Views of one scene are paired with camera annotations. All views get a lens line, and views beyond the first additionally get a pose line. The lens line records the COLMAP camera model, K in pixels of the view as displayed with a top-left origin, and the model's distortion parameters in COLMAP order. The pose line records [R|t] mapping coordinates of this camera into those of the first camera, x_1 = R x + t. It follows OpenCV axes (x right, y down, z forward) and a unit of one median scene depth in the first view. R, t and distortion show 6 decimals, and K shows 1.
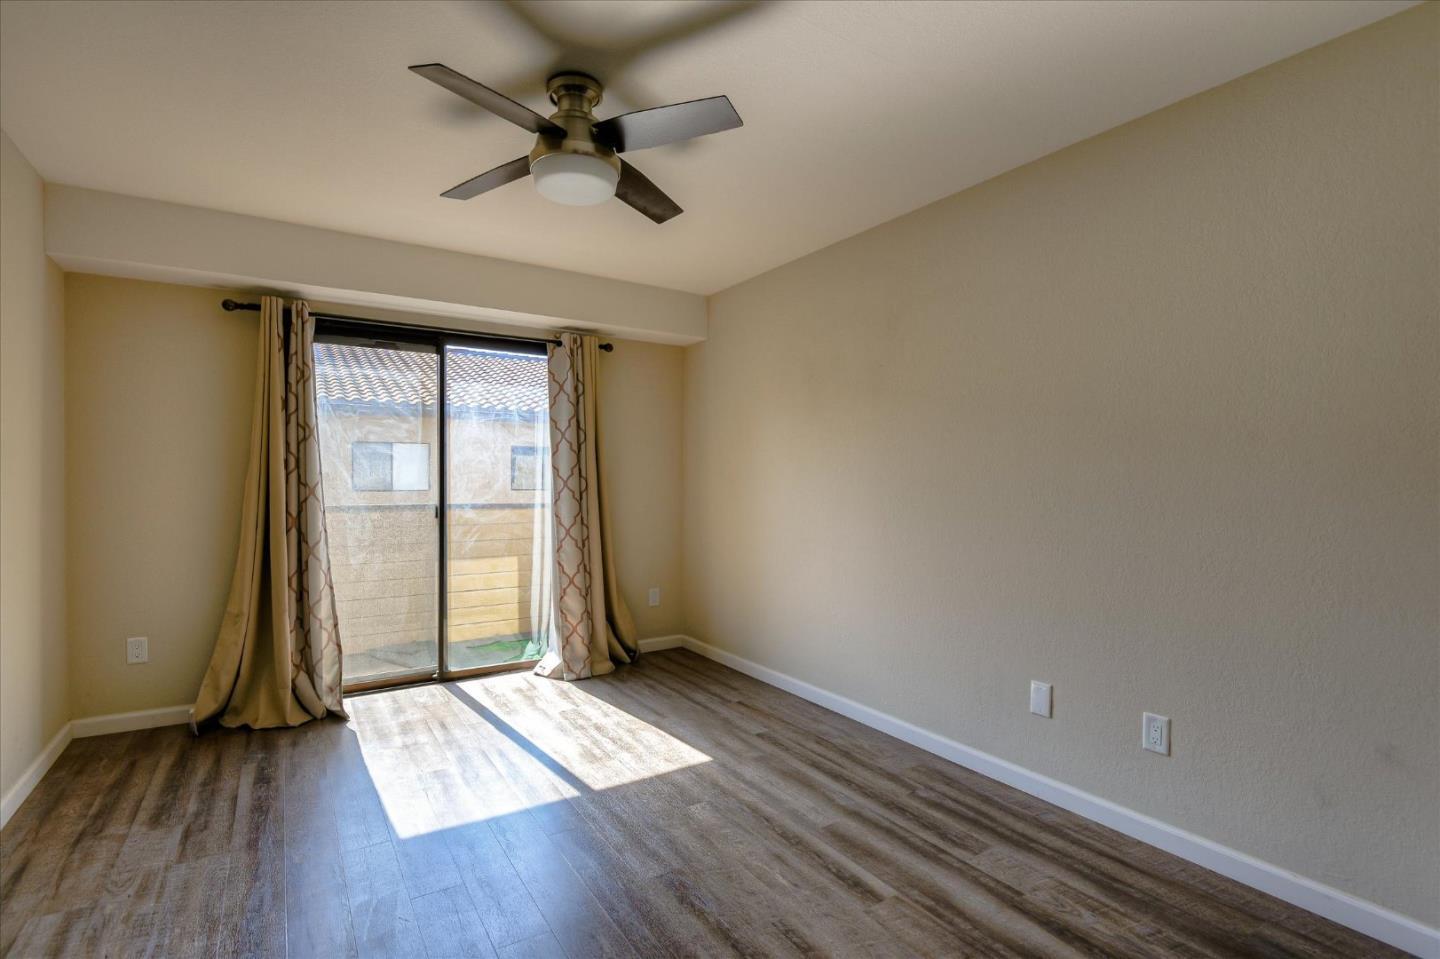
lens RADIAL K [[667.0, 0, 711.7], [0, 667.0, 478.6], [0, 0, 1]] dist [-0.004067, -0.006915]
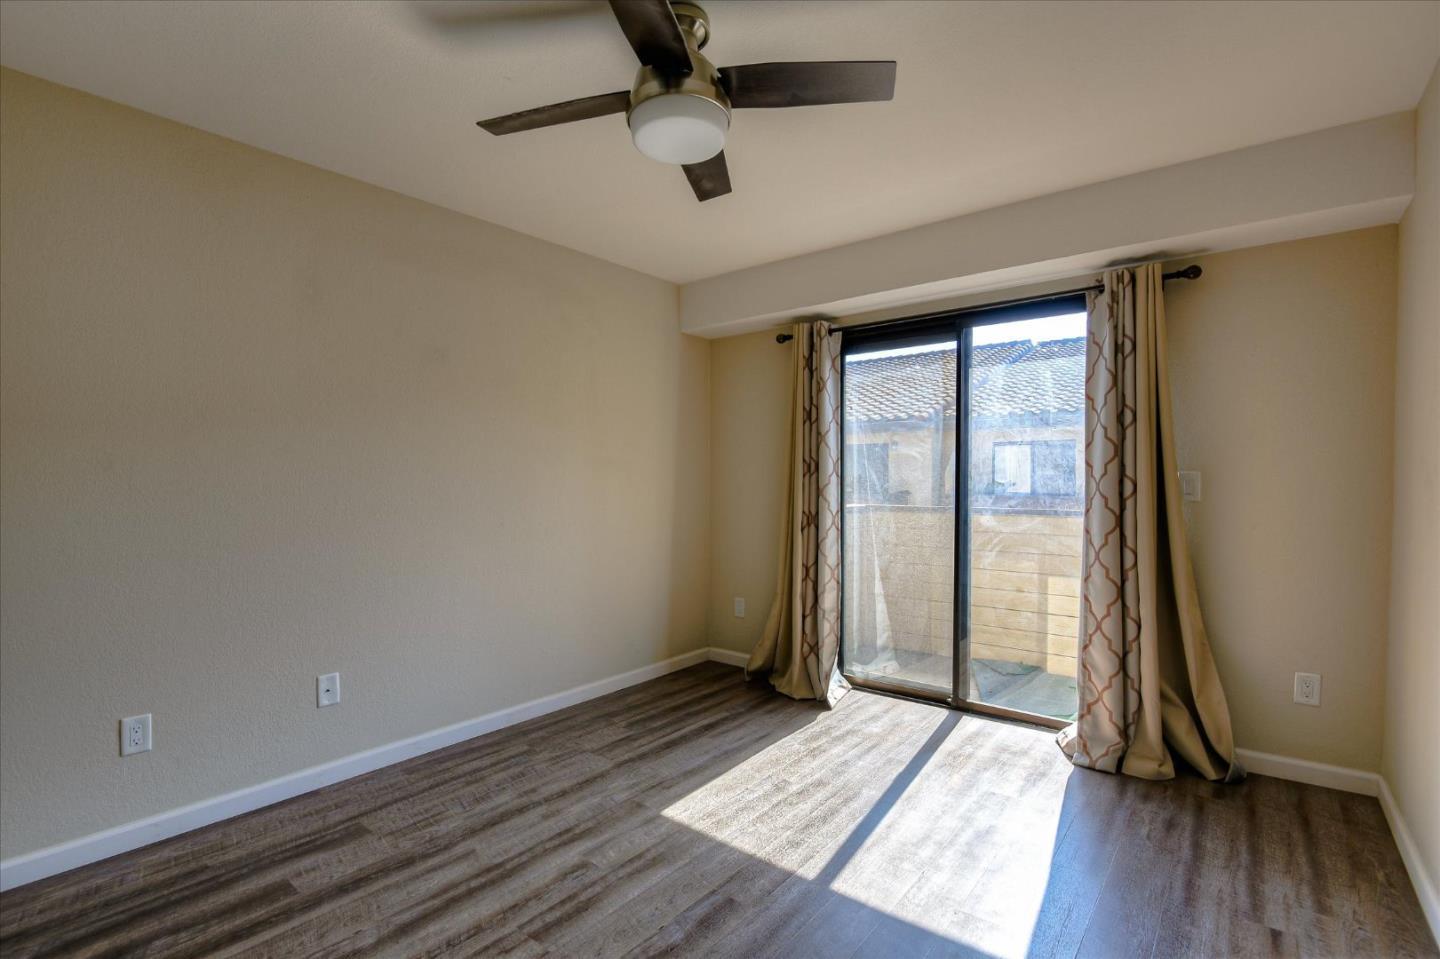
lens RADIAL K [[667.0, 0, 711.7], [0, 667.0, 478.6], [0, 0, 1]] dist [-0.004067, -0.006915]
pose [[0.323309, -0.006681, -0.946270, 0.405460], [0.003800, 0.999976, -0.005761, 0.002826], [0.946286, -0.001733, 0.323327, 0.498982]]
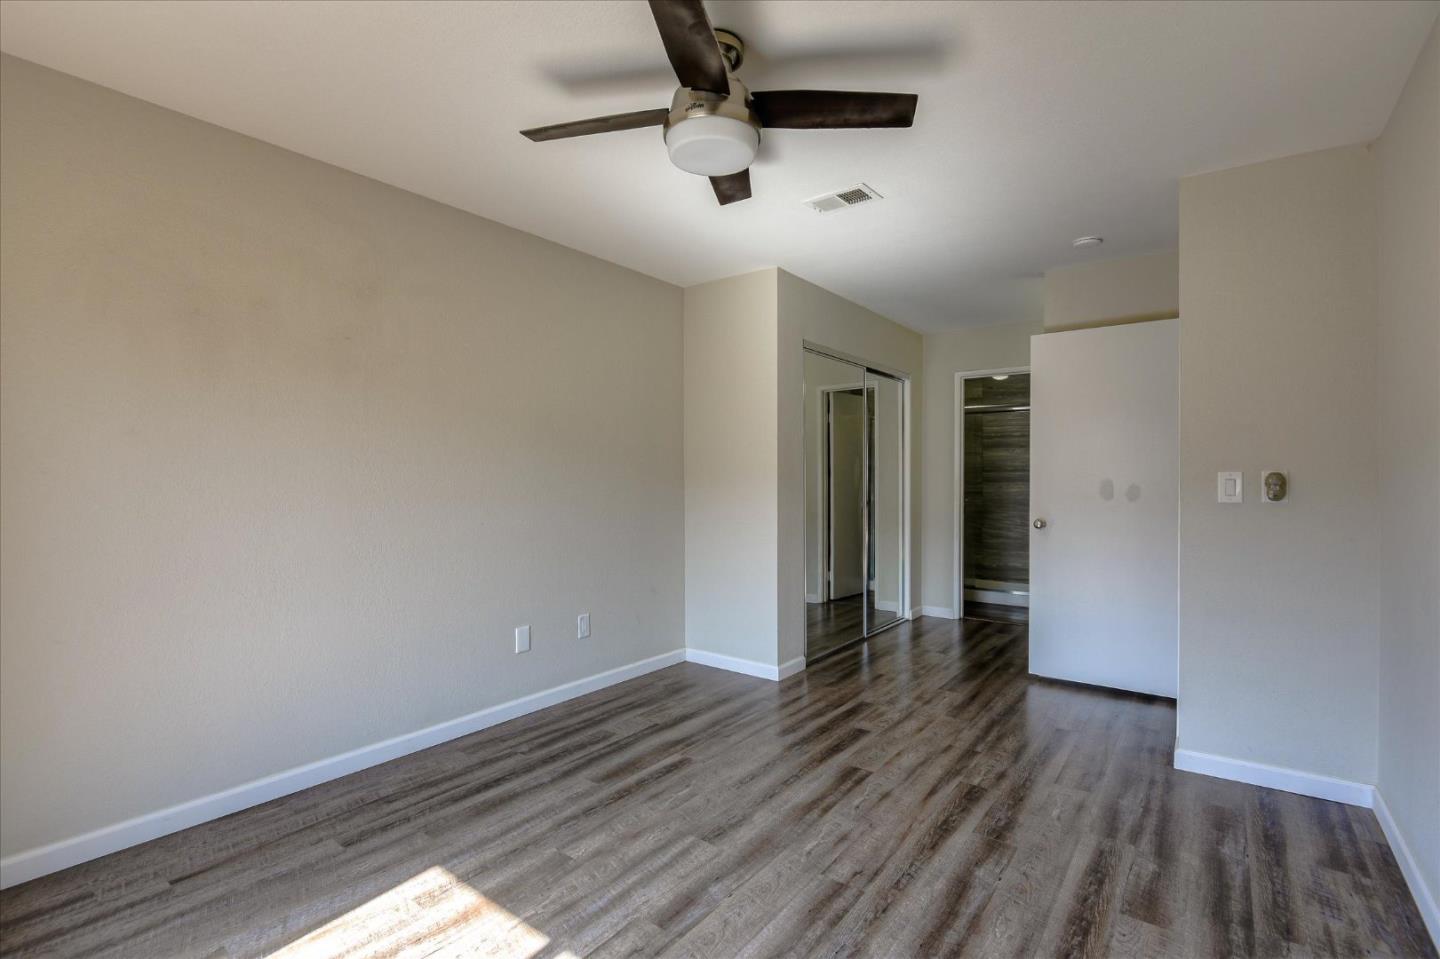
lens RADIAL K [[667.0, 0, 711.7], [0, 667.0, 478.6], [0, 0, 1]] dist [-0.004067, -0.006915]
pose [[-0.336566, -0.010930, 0.941596, -0.678478], [-0.004291, 0.999940, 0.010074, -0.002556], [-0.941650, -0.000650, -0.336593, 0.852238]]
